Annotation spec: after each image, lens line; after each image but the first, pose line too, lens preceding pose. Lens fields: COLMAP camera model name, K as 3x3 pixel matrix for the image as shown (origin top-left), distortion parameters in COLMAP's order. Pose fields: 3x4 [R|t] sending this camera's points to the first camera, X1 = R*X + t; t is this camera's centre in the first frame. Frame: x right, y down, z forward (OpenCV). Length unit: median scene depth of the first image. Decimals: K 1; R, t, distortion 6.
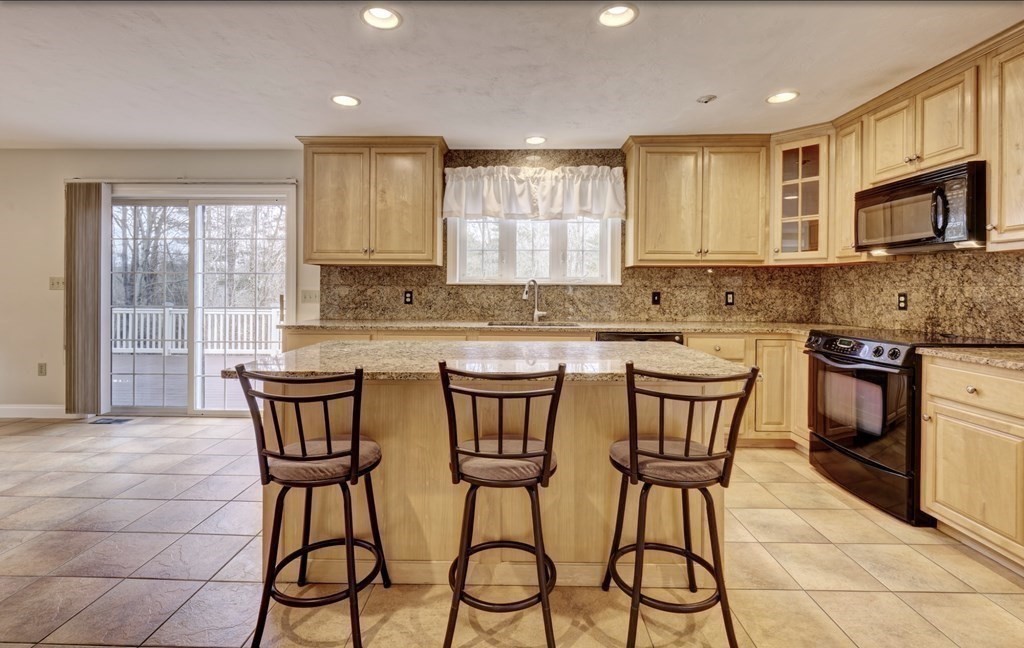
lens RADIAL K [[479.8, 0, 512.7], [0, 479.8, 291.0], [0, 0, 1]] dist [0.024661, -0.000013]
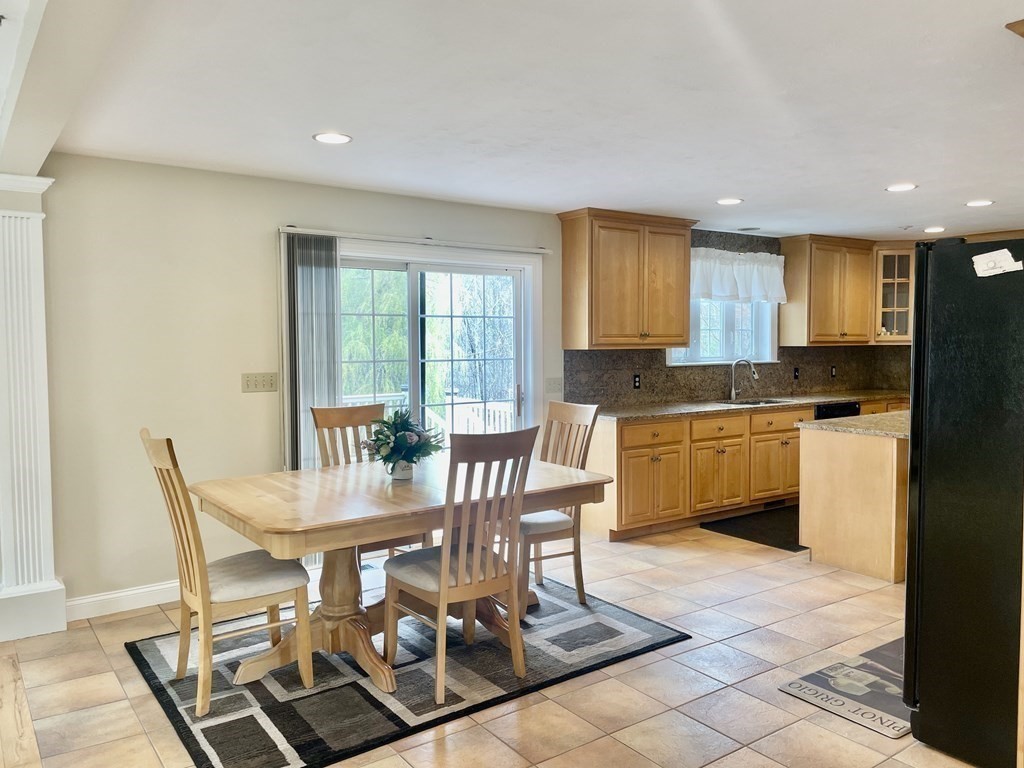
lens RADIAL K [[771.8, 0, 512.0], [0, 771.8, 384.0], [0, 0, 1]] dist [0.086939, -0.171749]
pose [[0.801977, -0.042294, 0.595855, -1.331885], [0.009804, 0.998288, 0.057663, -0.072658], [-0.597274, -0.040403, 0.801019, -0.069720]]
